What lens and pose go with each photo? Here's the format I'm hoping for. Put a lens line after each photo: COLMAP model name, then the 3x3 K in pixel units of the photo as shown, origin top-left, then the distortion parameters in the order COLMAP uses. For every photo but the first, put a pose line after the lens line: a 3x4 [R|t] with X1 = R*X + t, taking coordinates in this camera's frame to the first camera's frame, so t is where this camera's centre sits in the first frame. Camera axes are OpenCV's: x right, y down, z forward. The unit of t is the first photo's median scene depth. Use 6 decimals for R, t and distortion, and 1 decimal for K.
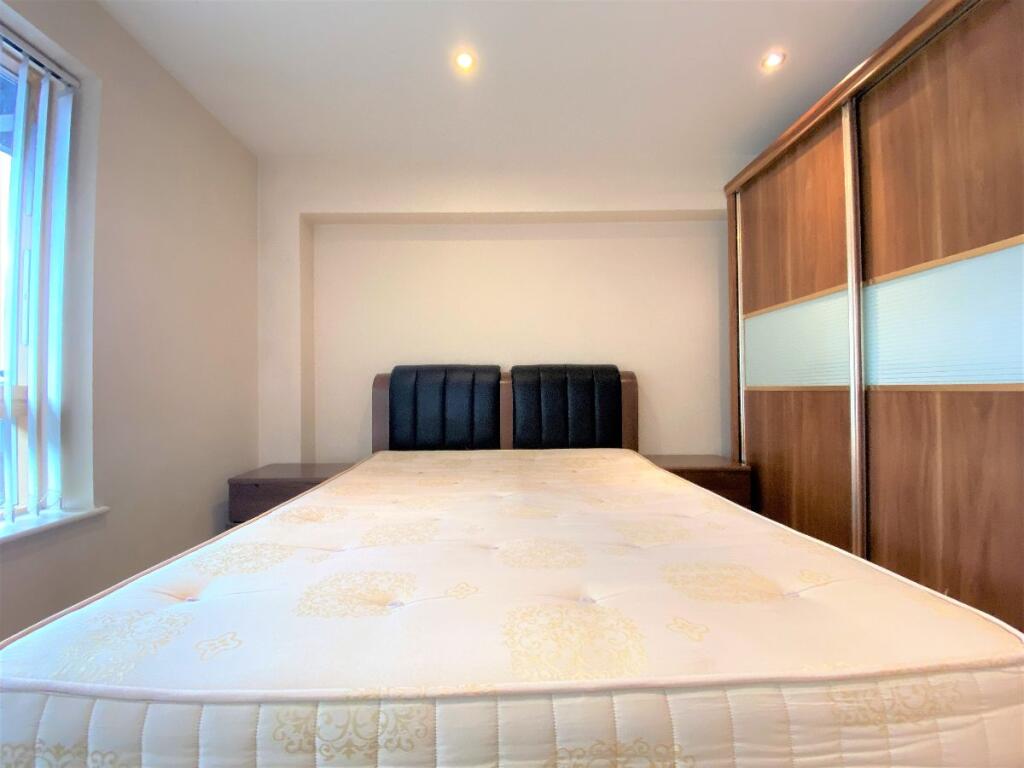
lens RADIAL K [[410.0, 0, 512.5], [0, 410.0, 389.8], [0, 0, 1]] dist [-0.000037, -0.015571]
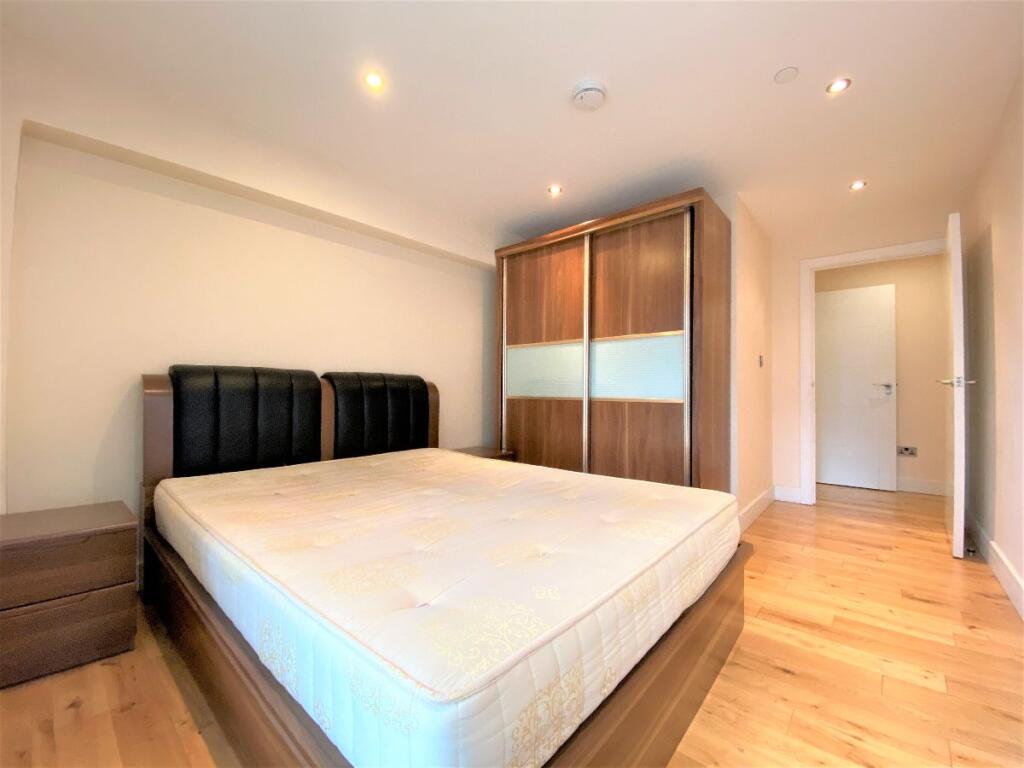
lens RADIAL K [[410.0, 0, 512.5], [0, 410.0, 389.8], [0, 0, 1]] dist [-0.000037, -0.015571]
pose [[0.657293, 0.016004, 0.753465, -0.491963], [-0.011782, 0.999871, -0.010959, -0.014600], [-0.753543, -0.001674, 0.657397, 0.052576]]
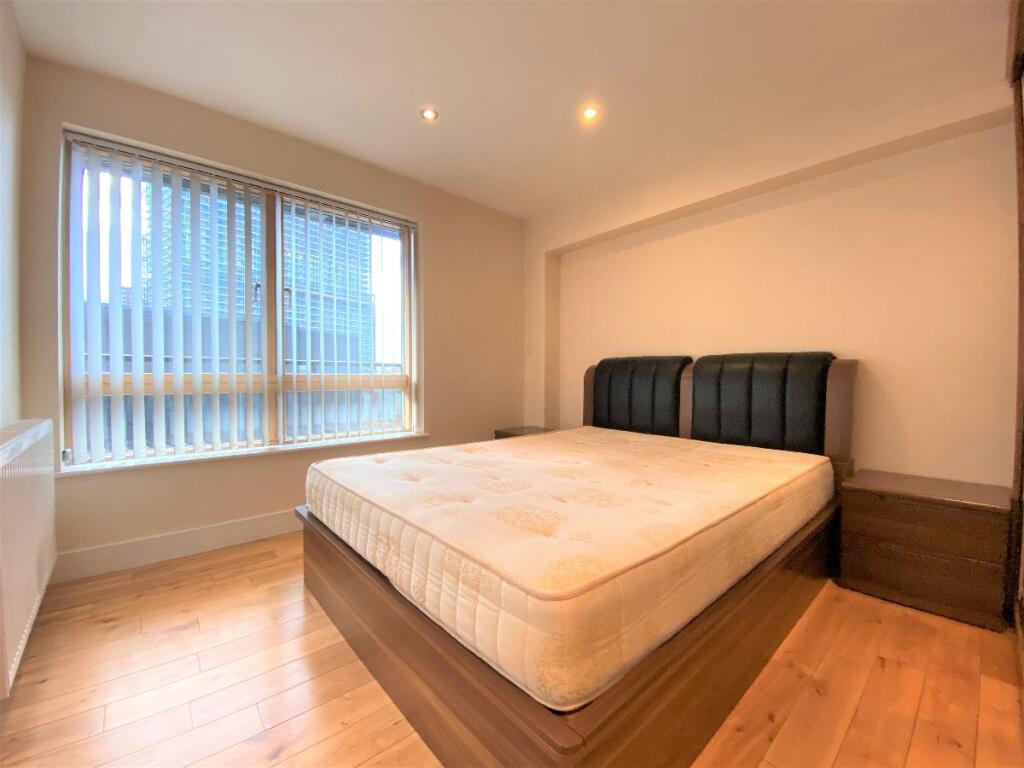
lens RADIAL K [[410.0, 0, 512.5], [0, 410.0, 389.8], [0, 0, 1]] dist [-0.000037, -0.015571]
pose [[0.638260, 0.029763, -0.769246, 0.538703], [-0.009840, 0.999486, 0.030507, -0.003594], [0.769758, -0.011902, 0.638225, 0.017432]]
